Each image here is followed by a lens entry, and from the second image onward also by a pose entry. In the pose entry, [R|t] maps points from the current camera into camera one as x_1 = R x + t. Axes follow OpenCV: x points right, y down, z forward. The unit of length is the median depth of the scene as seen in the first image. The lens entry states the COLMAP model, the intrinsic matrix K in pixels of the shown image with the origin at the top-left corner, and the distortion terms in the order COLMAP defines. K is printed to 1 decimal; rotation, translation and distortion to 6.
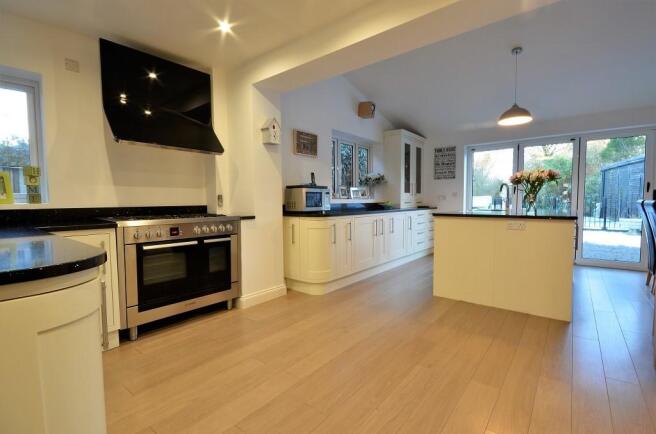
lens RADIAL K [[303.3, 0, 331.0], [0, 303.3, 216.5], [0, 0, 1]] dist [-0.000648, -0.000096]
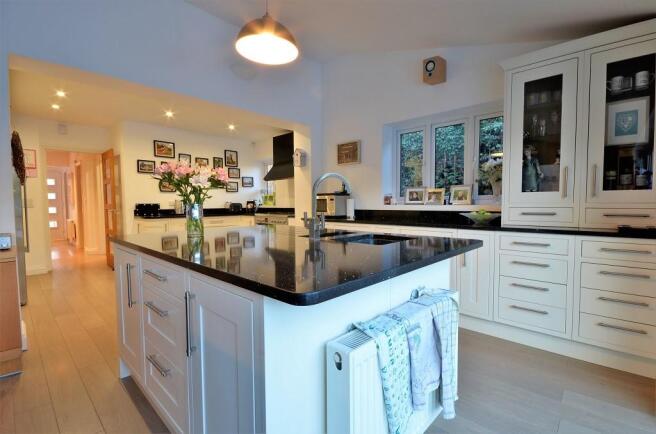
lens RADIAL K [[303.3, 0, 331.5], [0, 303.3, 218.0], [0, 0, 1]] dist [-0.000648, -0.000096]
pose [[-0.073168, 0.043224, -0.996383, 0.991173], [-0.055858, 0.997315, 0.047366, -0.061110], [0.995754, 0.059121, -0.070557, 1.033499]]
